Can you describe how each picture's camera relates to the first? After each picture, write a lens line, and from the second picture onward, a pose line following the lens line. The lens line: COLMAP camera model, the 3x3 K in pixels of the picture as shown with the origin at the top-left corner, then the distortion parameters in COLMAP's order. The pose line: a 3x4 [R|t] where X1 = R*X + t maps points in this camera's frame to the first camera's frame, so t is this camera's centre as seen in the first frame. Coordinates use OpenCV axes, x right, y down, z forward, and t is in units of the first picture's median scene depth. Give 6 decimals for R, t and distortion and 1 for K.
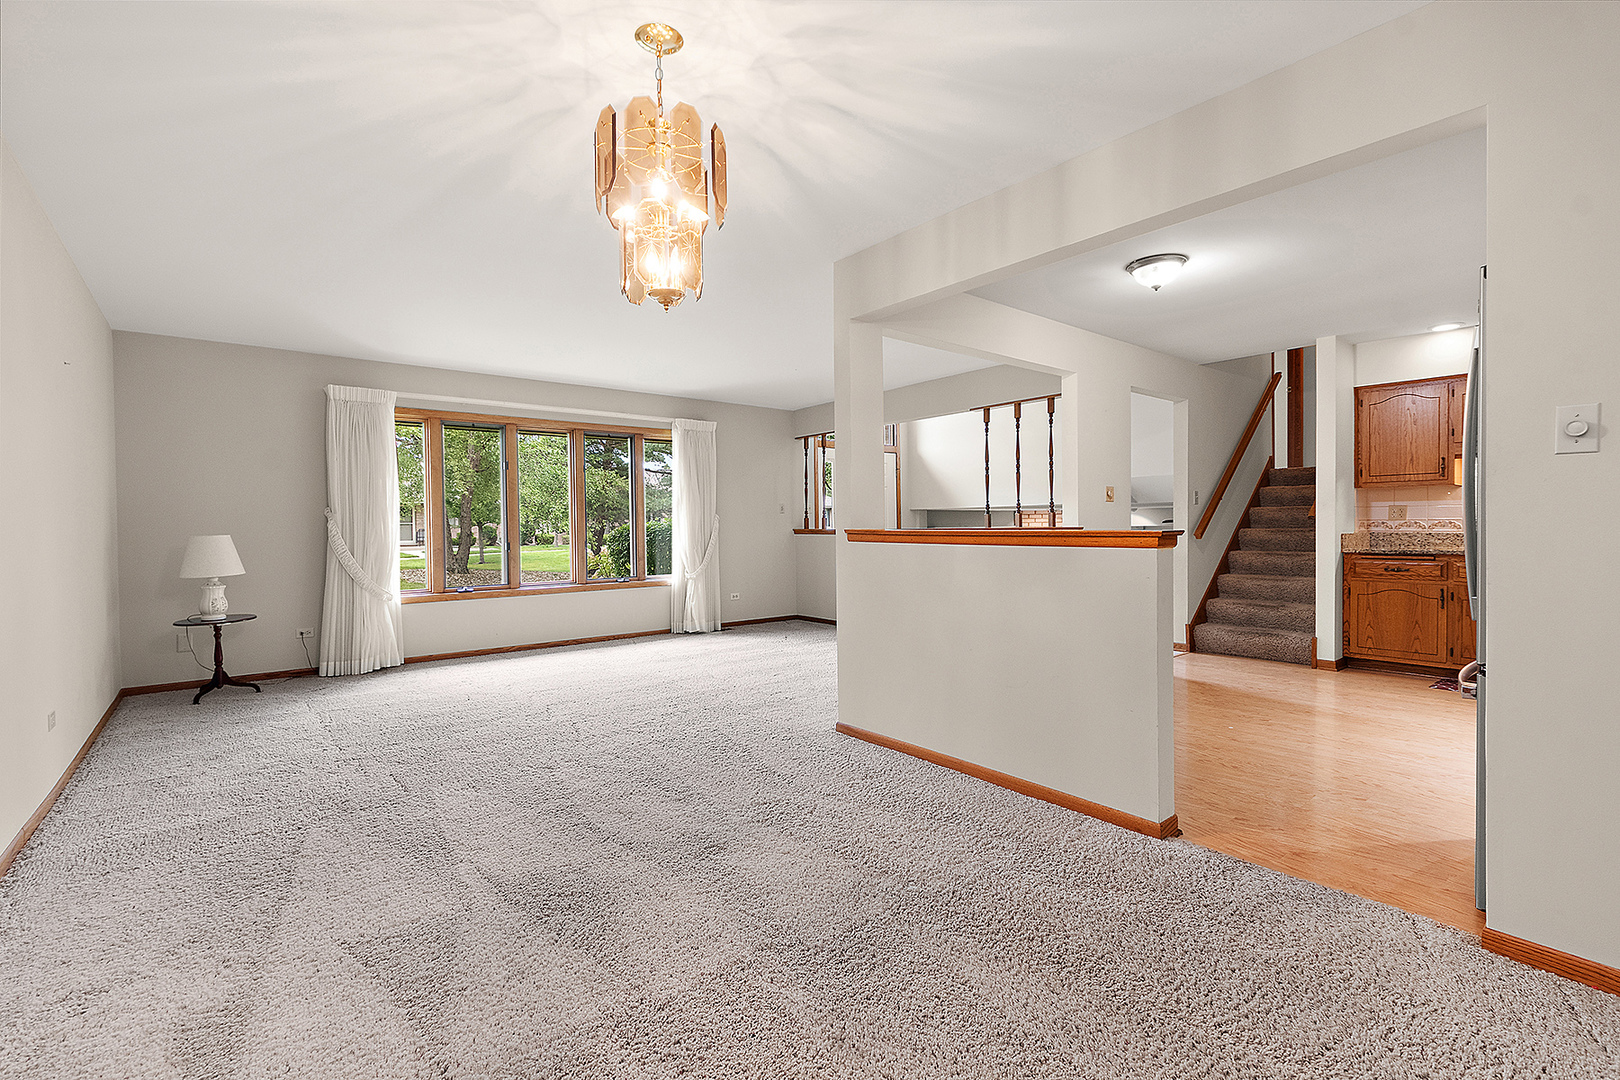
lens RADIAL K [[720.8, 0, 811.1], [0, 720.8, 535.2], [0, 0, 1]] dist [0.000213, -0.001846]
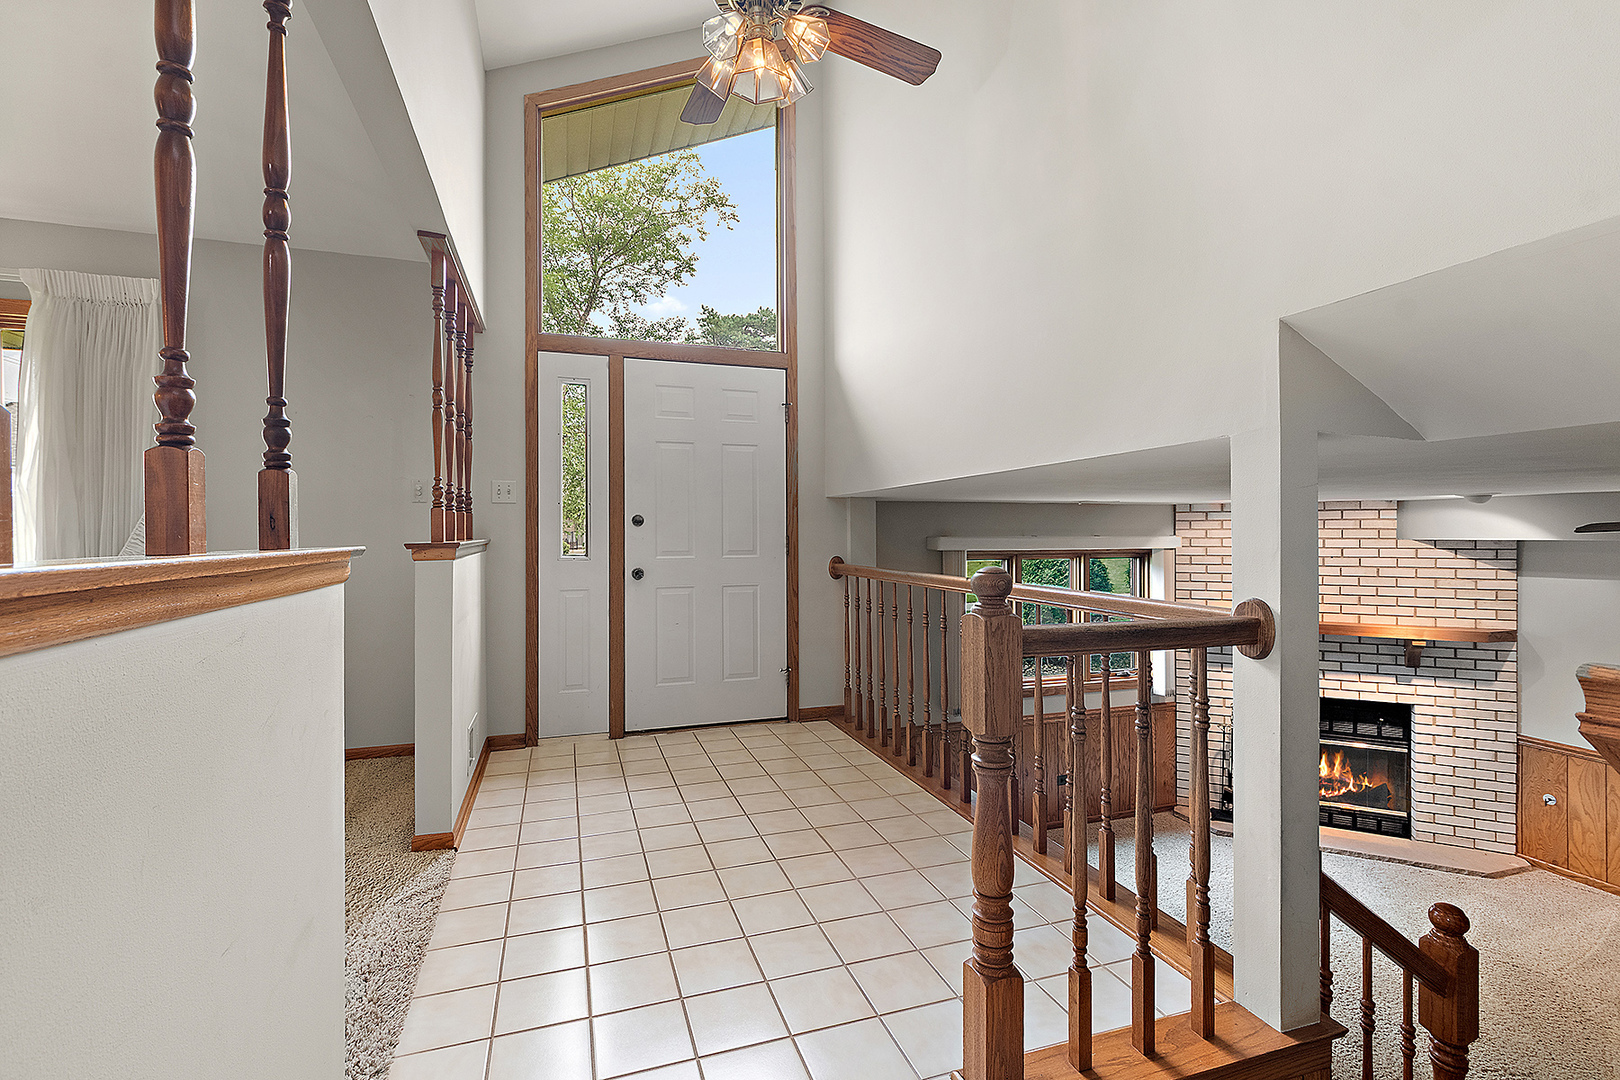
lens RADIAL K [[720.8, 0, 813.0], [0, 720.8, 531.9], [0, 0, 1]] dist [0.000213, -0.001846]
pose [[0.934310, 0.008374, -0.356363, 0.486445], [-0.013165, 0.999853, -0.011021, -0.016364], [0.356218, 0.014988, 0.934283, 0.990529]]
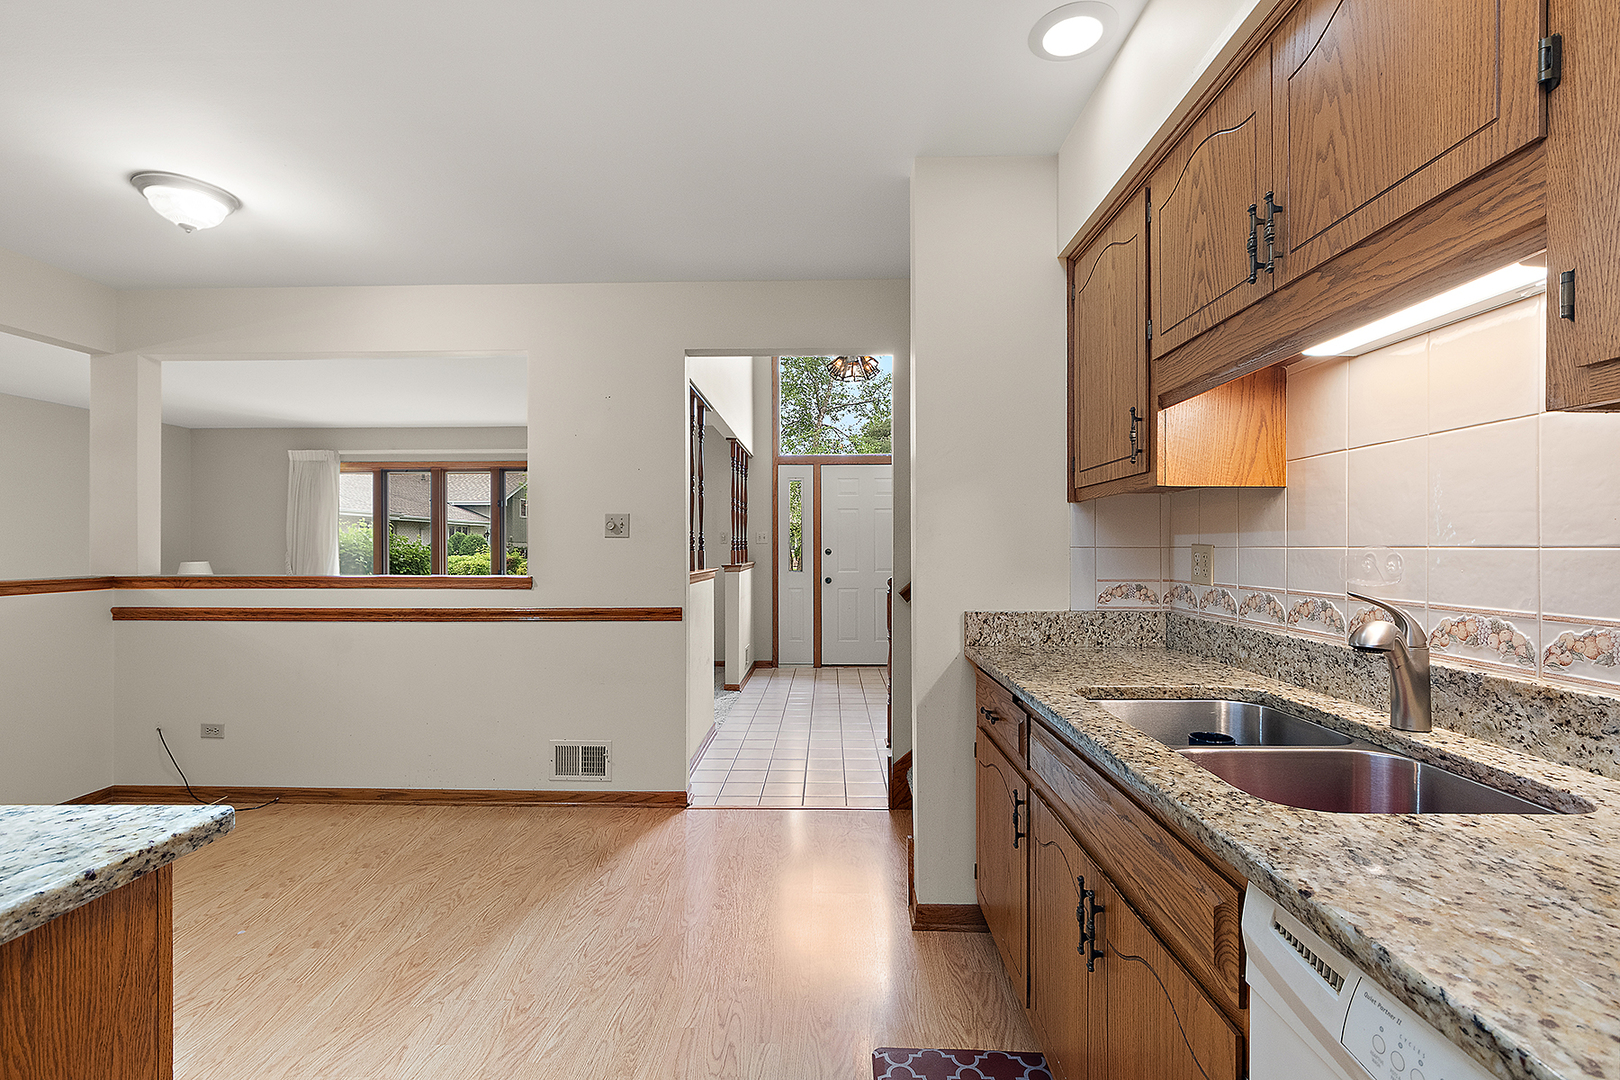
lens RADIAL K [[720.8, 0, 829.5], [0, 720.8, 542.0], [0, 0, 1]] dist [0.000213, -0.001846]
pose [[0.766081, 0.004761, -0.642726, 0.908479], [-0.015318, 0.999824, -0.010852, -0.036063], [0.642561, 0.018159, 0.766019, 0.594625]]
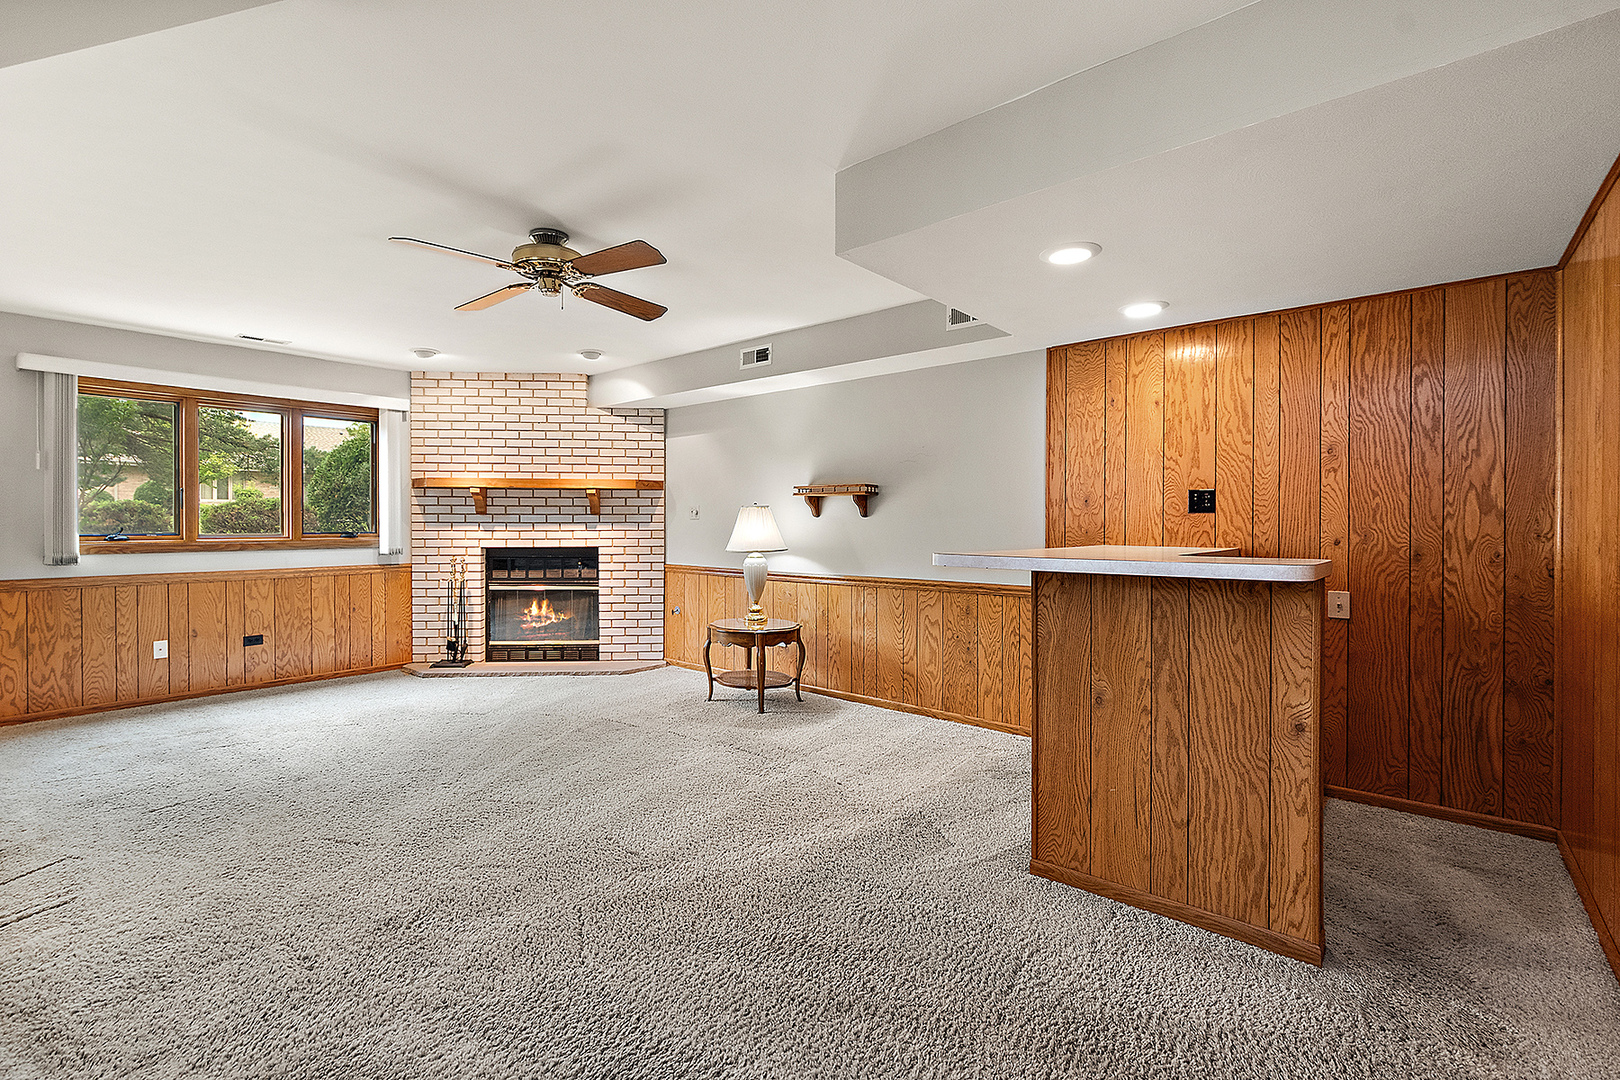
lens RADIAL K [[720.8, 0, 805.1], [0, 720.8, 529.2], [0, 0, 1]] dist [0.000213, -0.001846]
pose [[0.984290, 0.011153, 0.176204, 0.982688], [-0.010065, 0.999924, -0.007064, 0.157641], [-0.176270, 0.005180, 0.984328, 0.992984]]
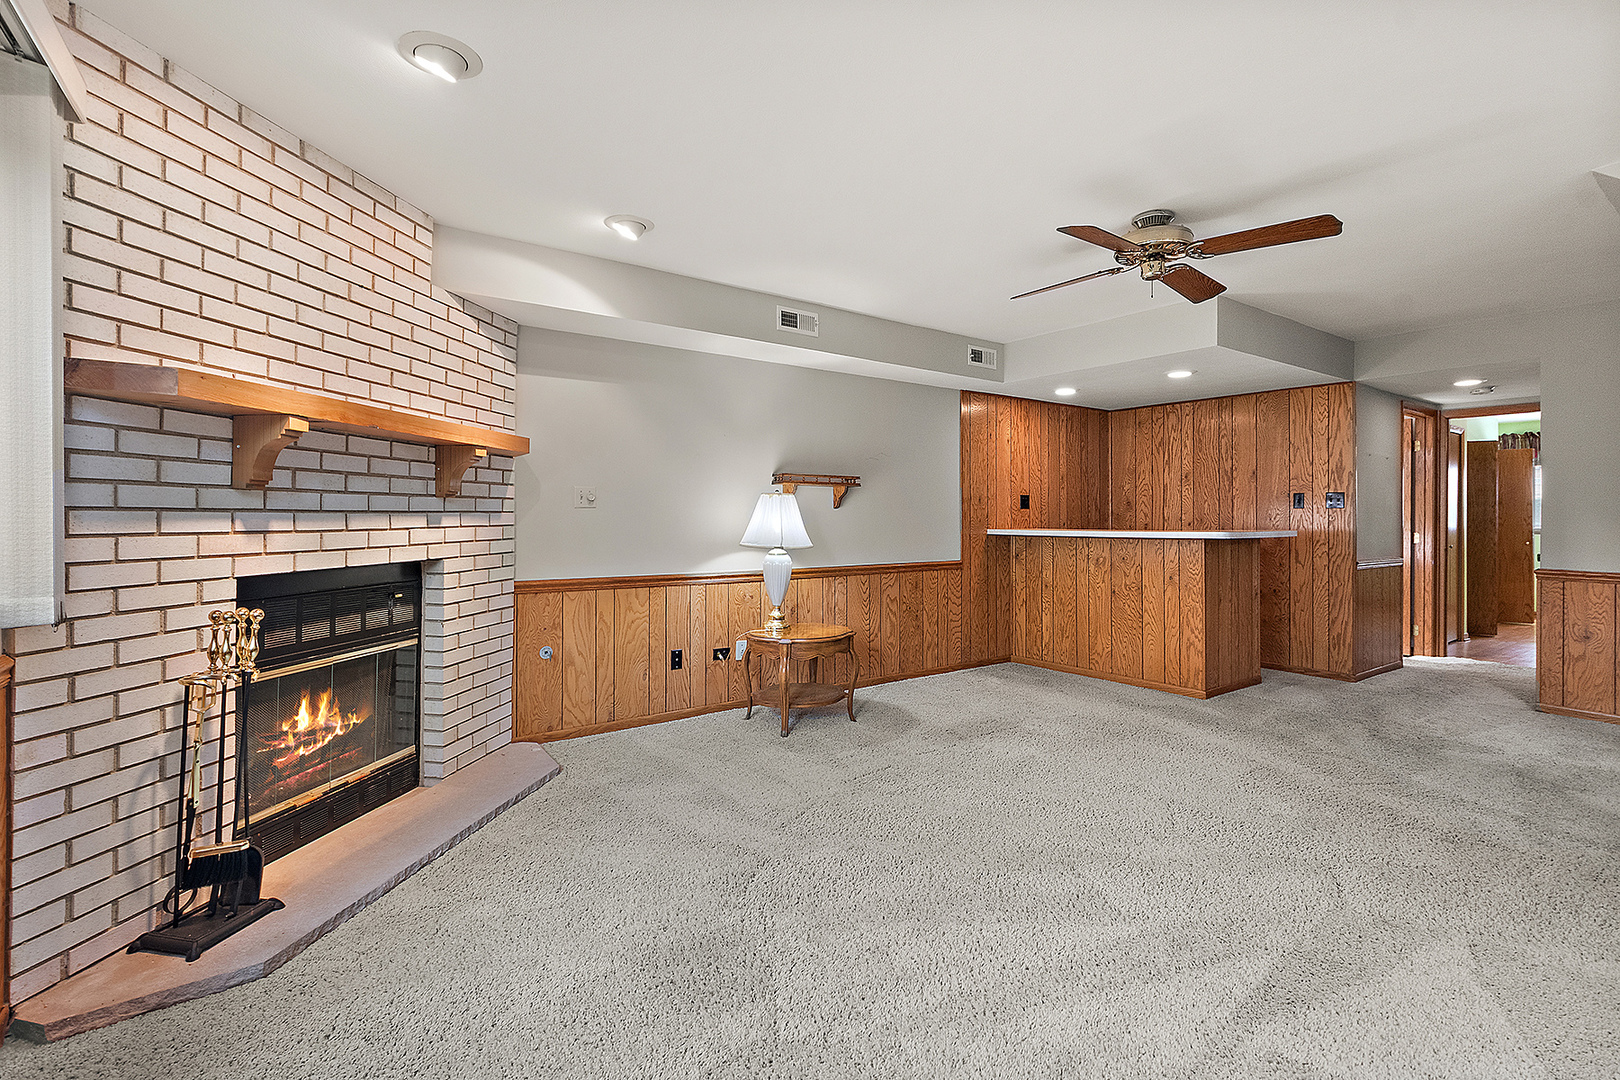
lens RADIAL K [[720.8, 0, 805.4], [0, 720.8, 513.3], [0, 0, 1]] dist [0.000213, -0.001846]
pose [[0.082036, 0.015593, 0.996507, 0.340317], [0.011167, 0.999800, -0.016564, 0.156765], [-0.996567, 0.012486, 0.081846, 1.778084]]
